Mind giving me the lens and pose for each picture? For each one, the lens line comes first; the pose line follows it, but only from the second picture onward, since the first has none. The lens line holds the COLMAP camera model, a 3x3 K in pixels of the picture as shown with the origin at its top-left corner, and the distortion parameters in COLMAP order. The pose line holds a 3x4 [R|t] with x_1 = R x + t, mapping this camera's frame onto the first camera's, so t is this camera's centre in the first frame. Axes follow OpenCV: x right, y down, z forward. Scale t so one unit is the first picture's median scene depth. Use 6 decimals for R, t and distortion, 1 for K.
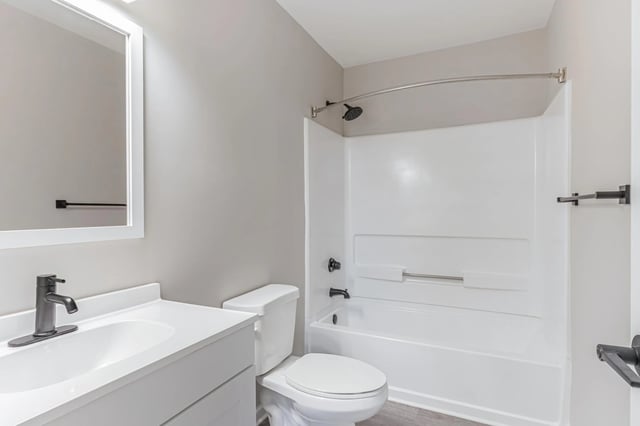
lens RADIAL K [[337.4, 0, 320.0], [0, 337.4, 213.0], [0, 0, 1]] dist [-0.000779, -0.000069]
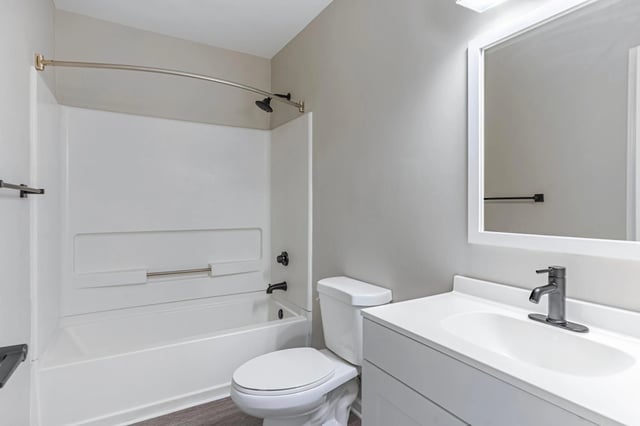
lens RADIAL K [[335.0, 0, 319.4], [0, 335.0, 201.6], [0, 0, 1]] dist [-0.000311, -0.000147]
pose [[0.560130, 0.012006, 0.828317, -0.267225], [0.000805, 0.999887, -0.015037, -0.000047], [-0.828404, 0.009089, 0.560057, 0.131875]]
